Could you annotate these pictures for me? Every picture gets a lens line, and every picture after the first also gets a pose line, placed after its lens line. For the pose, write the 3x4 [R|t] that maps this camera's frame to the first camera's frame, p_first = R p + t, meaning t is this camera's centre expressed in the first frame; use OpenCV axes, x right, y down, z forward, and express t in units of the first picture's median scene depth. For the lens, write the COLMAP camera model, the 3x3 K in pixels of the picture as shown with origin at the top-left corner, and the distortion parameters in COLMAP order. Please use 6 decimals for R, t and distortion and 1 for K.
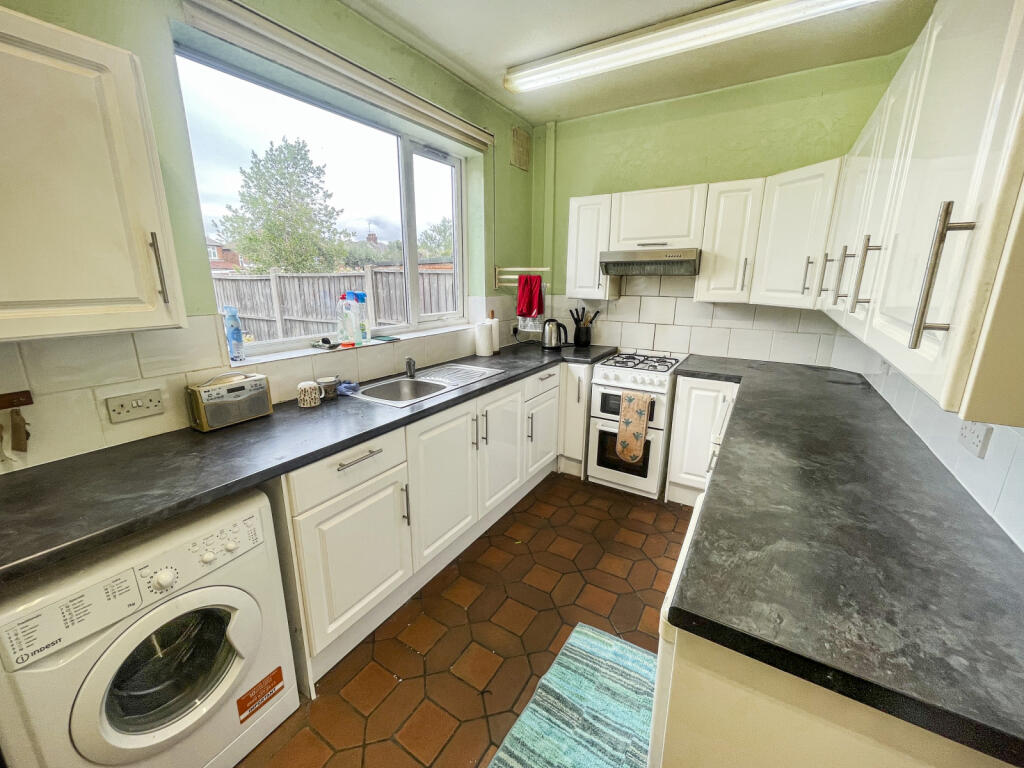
lens RADIAL K [[410.7, 0, 501.2], [0, 410.7, 379.4], [0, 0, 1]] dist [0.000490, -0.000073]
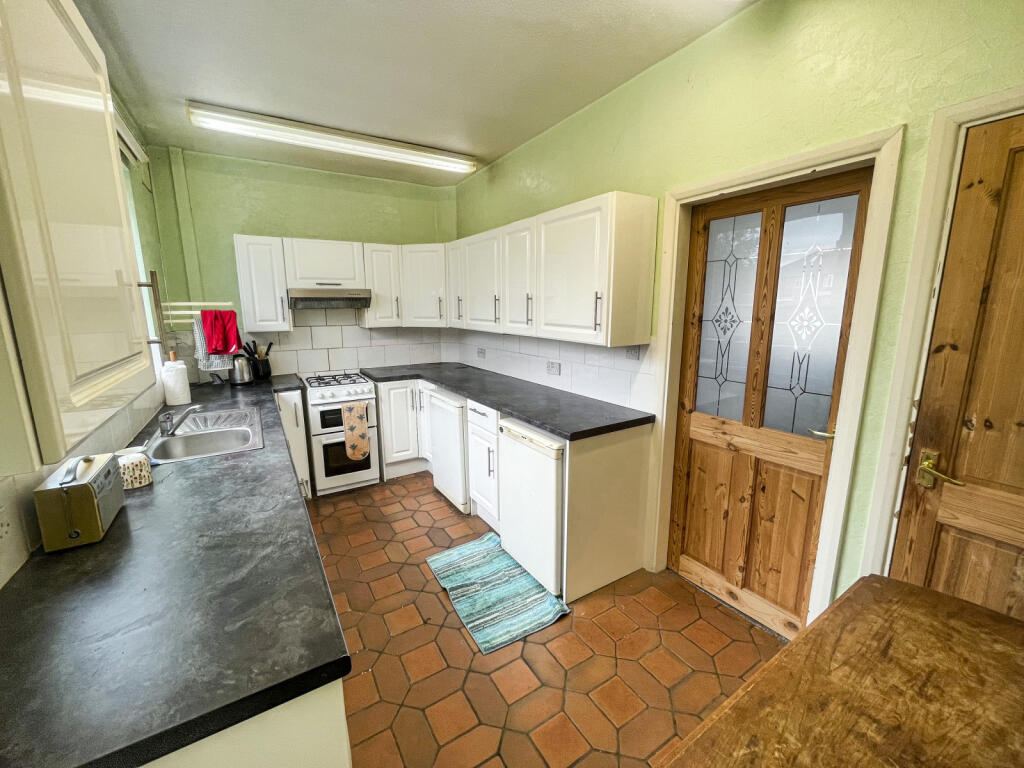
lens RADIAL K [[410.7, 0, 501.2], [0, 410.7, 379.4], [0, 0, 1]] dist [0.000490, -0.000073]
pose [[0.456700, -0.164344, 0.874309, -0.511426], [0.223328, 0.972497, 0.066143, -0.017439], [-0.861133, 0.165050, 0.480842, 0.012767]]
